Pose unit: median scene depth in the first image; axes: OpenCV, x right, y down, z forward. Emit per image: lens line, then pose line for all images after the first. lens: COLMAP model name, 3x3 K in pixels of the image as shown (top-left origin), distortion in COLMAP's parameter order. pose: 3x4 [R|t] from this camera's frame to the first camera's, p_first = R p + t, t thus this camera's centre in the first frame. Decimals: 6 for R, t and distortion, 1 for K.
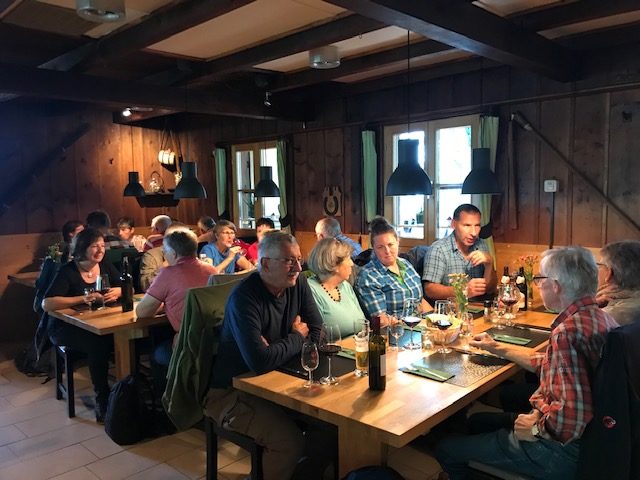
lens RADIAL K [[518.8, 0, 320.0], [0, 518.8, 240.0], [0, 0, 1]] dist [-0.088202, -0.003262]
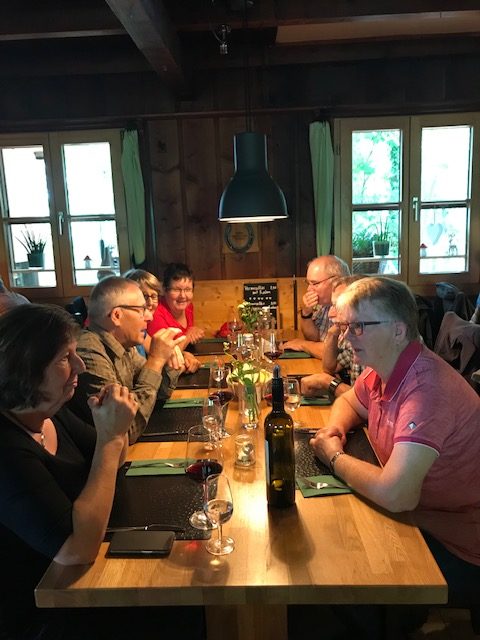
lens RADIAL K [[564.4, 0, 240.0], [0, 564.4, 320.0], [0, 0, 1]] dist [-0.007795, -0.000658]
pose [[0.735102, -0.126653, 0.666021, -0.447537], [0.081861, 0.991789, 0.098250, -0.031296], [-0.672996, -0.017702, 0.739434, 0.452158]]
